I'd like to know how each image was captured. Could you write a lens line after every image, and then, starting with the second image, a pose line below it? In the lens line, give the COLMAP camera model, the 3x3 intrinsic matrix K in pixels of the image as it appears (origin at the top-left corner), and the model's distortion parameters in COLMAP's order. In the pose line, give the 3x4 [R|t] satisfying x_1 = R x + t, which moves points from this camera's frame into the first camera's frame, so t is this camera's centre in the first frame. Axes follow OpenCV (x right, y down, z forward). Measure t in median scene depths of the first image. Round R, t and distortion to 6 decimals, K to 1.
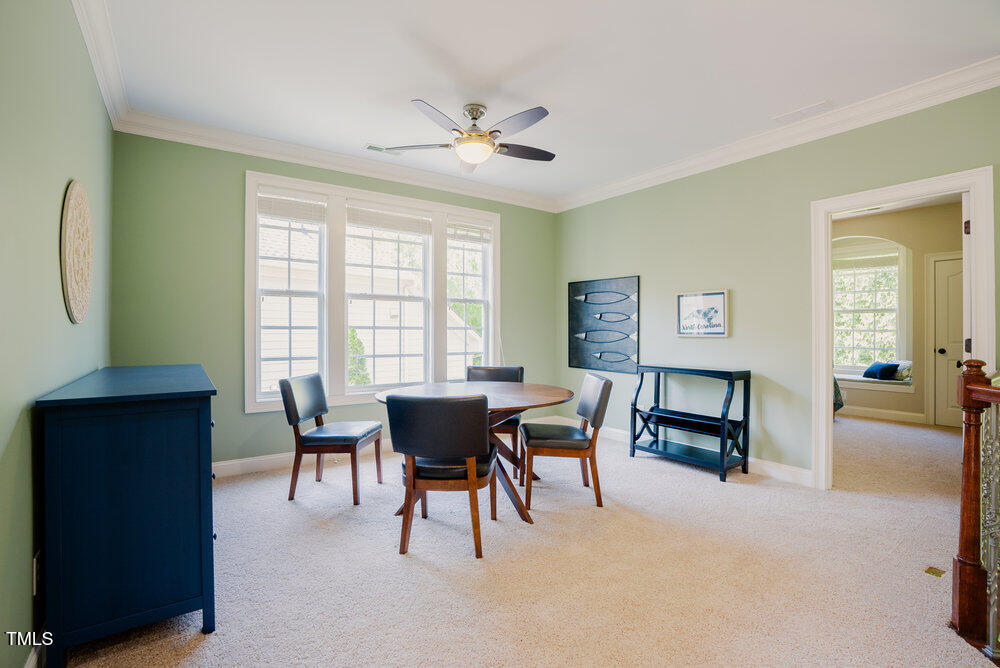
lens RADIAL K [[465.2, 0, 495.9], [0, 465.2, 328.0], [0, 0, 1]] dist [-0.060973, 0.021972]
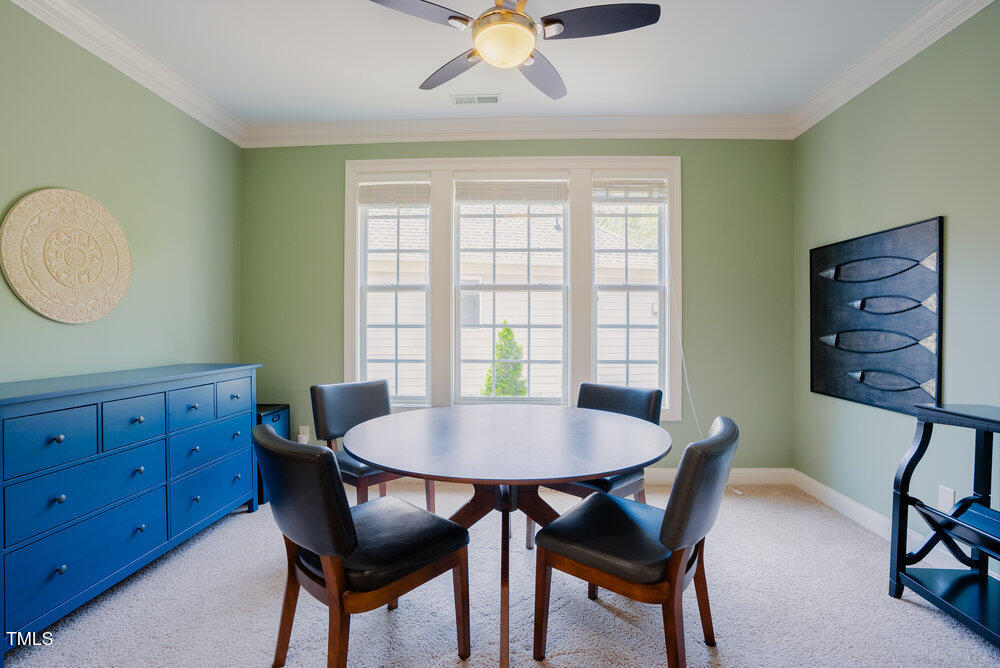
lens RADIAL K [[465.2, 0, 495.9], [0, 465.2, 328.0], [0, 0, 1]] dist [-0.060973, 0.021972]
pose [[0.791348, -0.000379, -0.611365, 0.250289], [0.002152, 0.999995, 0.002166, 0.000894], [0.611362, -0.003029, 0.791345, 0.385339]]
